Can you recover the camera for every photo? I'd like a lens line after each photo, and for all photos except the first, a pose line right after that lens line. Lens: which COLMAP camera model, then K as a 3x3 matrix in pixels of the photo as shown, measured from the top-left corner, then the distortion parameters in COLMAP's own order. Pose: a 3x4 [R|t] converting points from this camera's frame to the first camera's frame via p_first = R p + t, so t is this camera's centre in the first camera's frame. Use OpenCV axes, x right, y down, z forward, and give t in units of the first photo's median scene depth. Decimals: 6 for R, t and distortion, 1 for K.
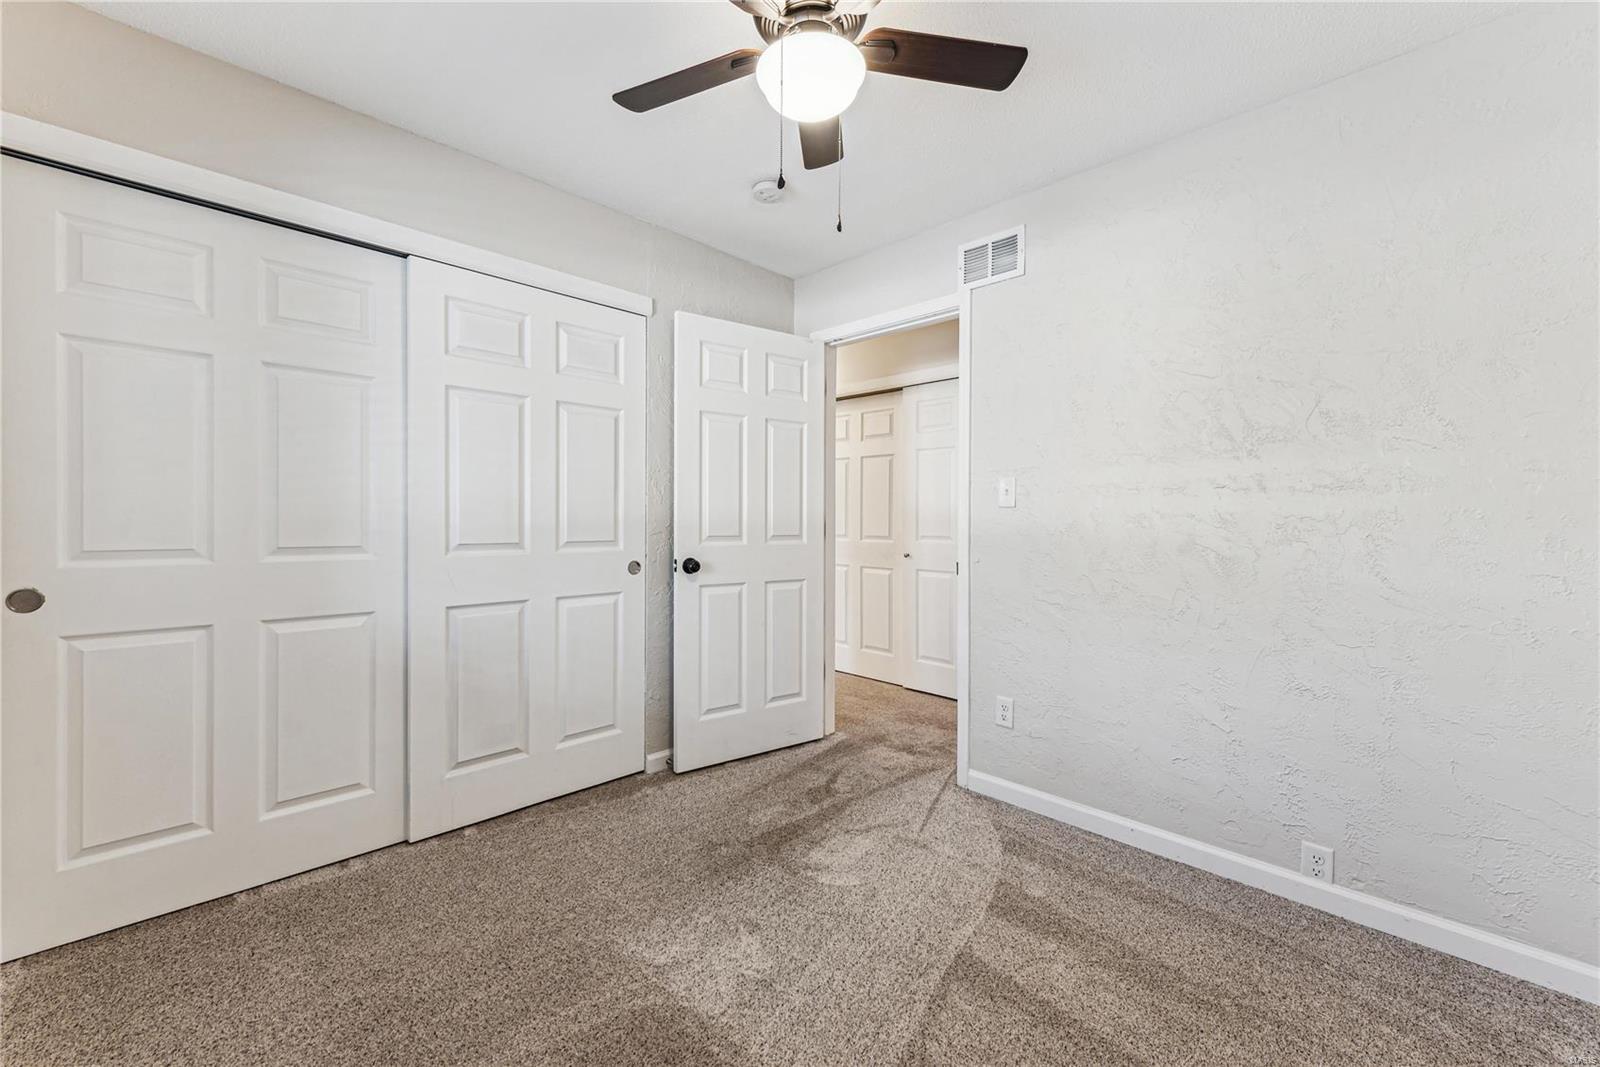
lens RADIAL K [[634.1, 0, 799.1], [0, 634.1, 524.8], [0, 0, 1]] dist [-0.000405, -0.000138]
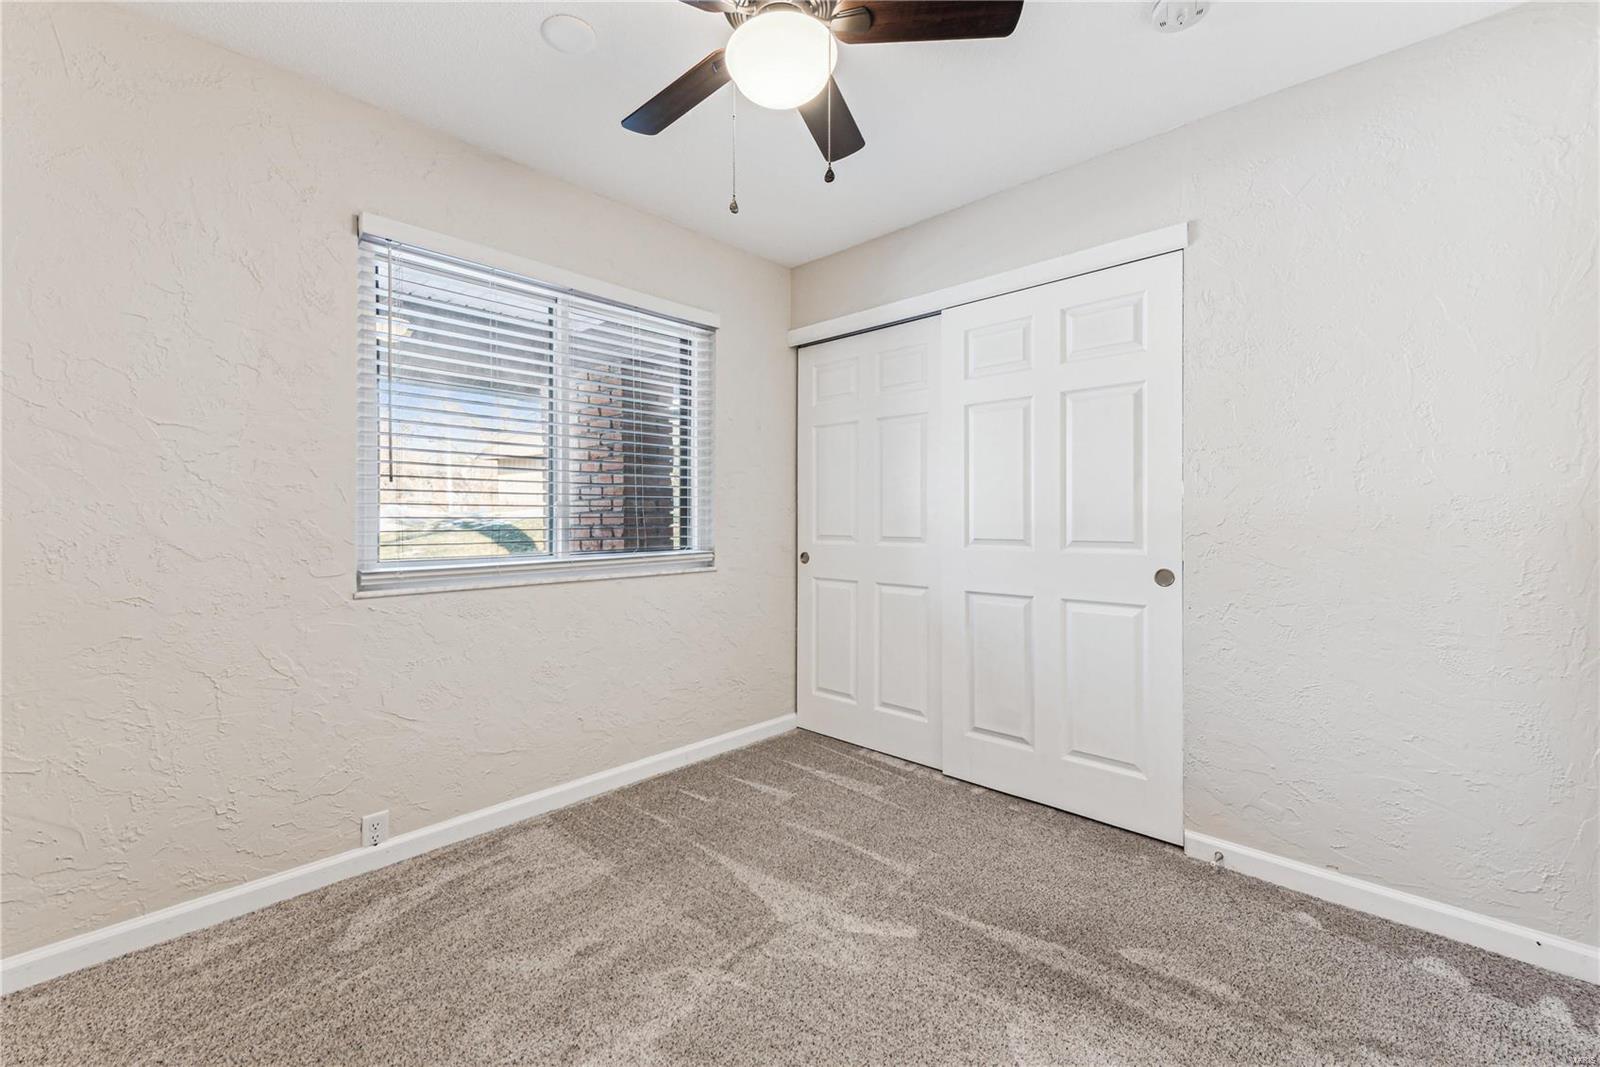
lens RADIAL K [[662.7, 0, 799.1], [0, 662.7, 518.3], [0, 0, 1]] dist [0.000527, 0.000077]
pose [[0.022365, -0.006265, -0.999730, 0.629850], [-0.005733, 0.999963, -0.006394, 0.002459], [0.999733, 0.005874, 0.022328, 0.609128]]
